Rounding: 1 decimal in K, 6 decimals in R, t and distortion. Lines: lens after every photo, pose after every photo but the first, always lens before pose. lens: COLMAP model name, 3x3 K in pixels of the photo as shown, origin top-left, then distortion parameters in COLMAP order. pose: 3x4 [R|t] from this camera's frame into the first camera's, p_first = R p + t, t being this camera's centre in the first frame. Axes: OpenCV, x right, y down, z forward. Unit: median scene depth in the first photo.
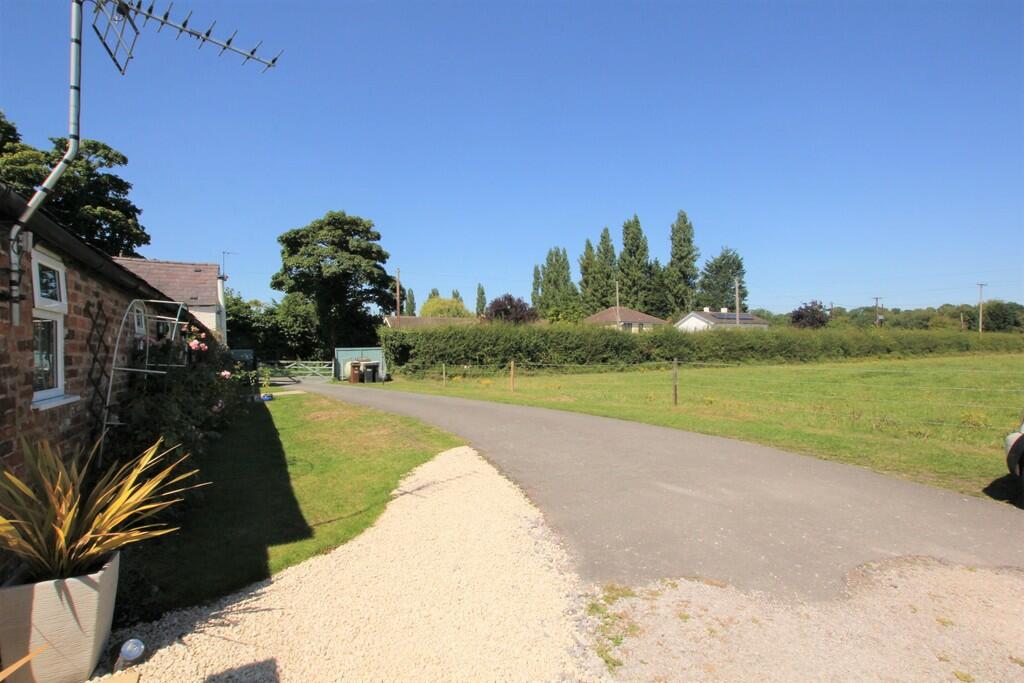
lens RADIAL K [[478.1, 0, 512.0], [0, 478.1, 341.5], [0, 0, 1]] dist [-0.026726, 0.001682]
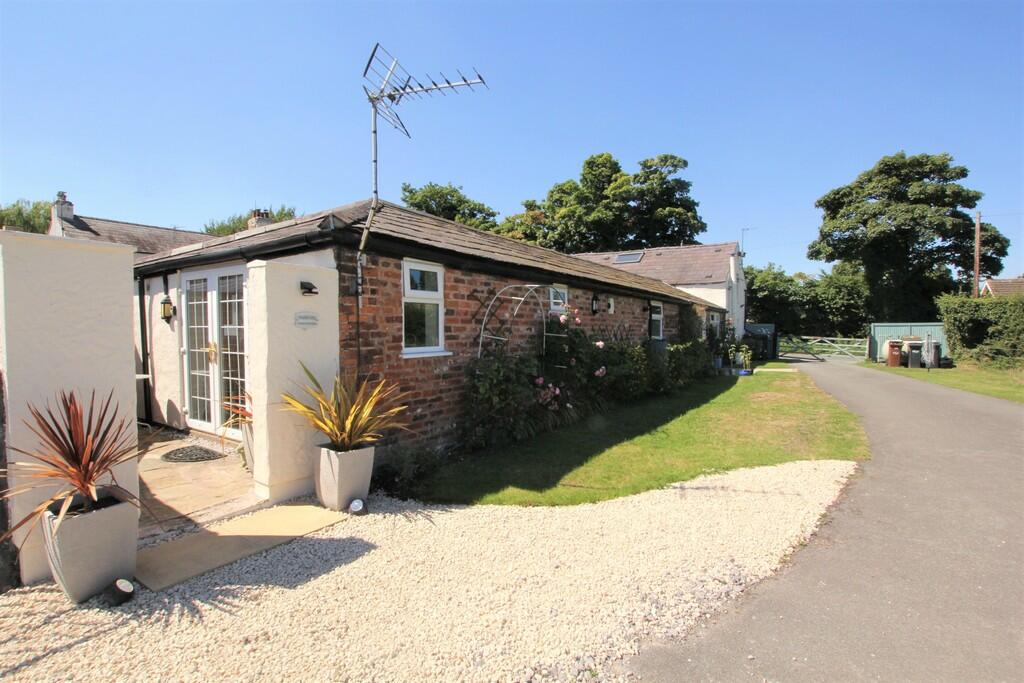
lens RADIAL K [[478.1, 0, 512.0], [0, 478.1, 341.5], [0, 0, 1]] dist [-0.026726, 0.001682]
pose [[0.456336, 0.040489, -0.888886, 0.062444], [0.007404, 0.998757, 0.049295, 0.000553], [0.889777, -0.029076, 0.455469, 0.051643]]
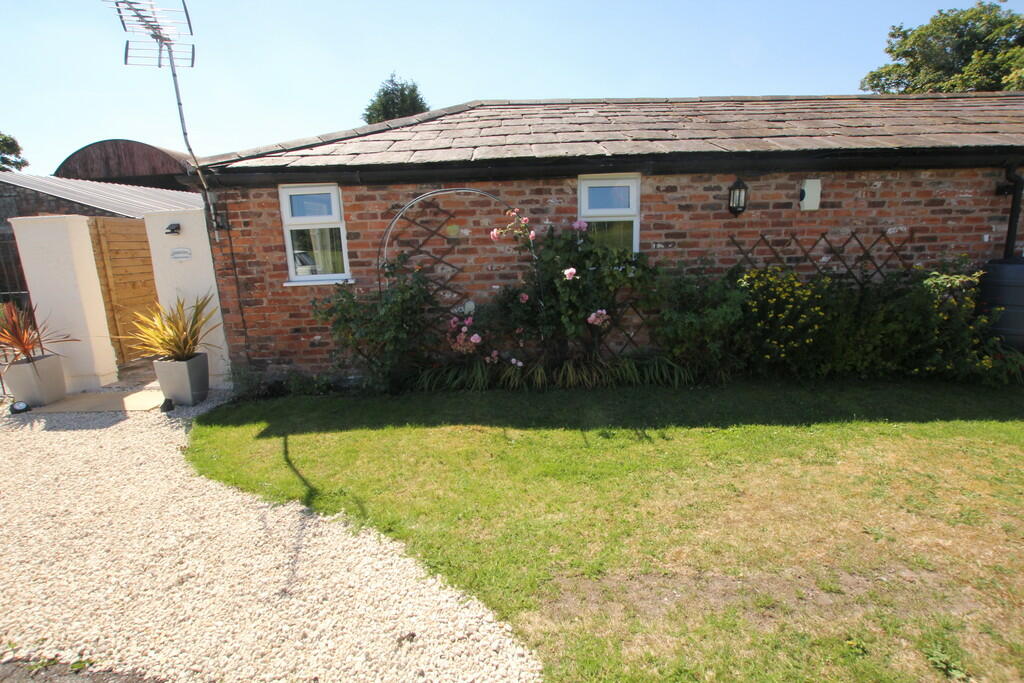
lens RADIAL K [[478.1, 0, 512.0], [0, 478.1, 341.5], [0, 0, 1]] dist [-0.026726, 0.001682]
pose [[-0.471201, 0.212089, -0.856147, 0.013598], [0.059047, 0.976067, 0.209299, 0.002618], [0.880047, 0.048069, -0.472447, 0.236131]]
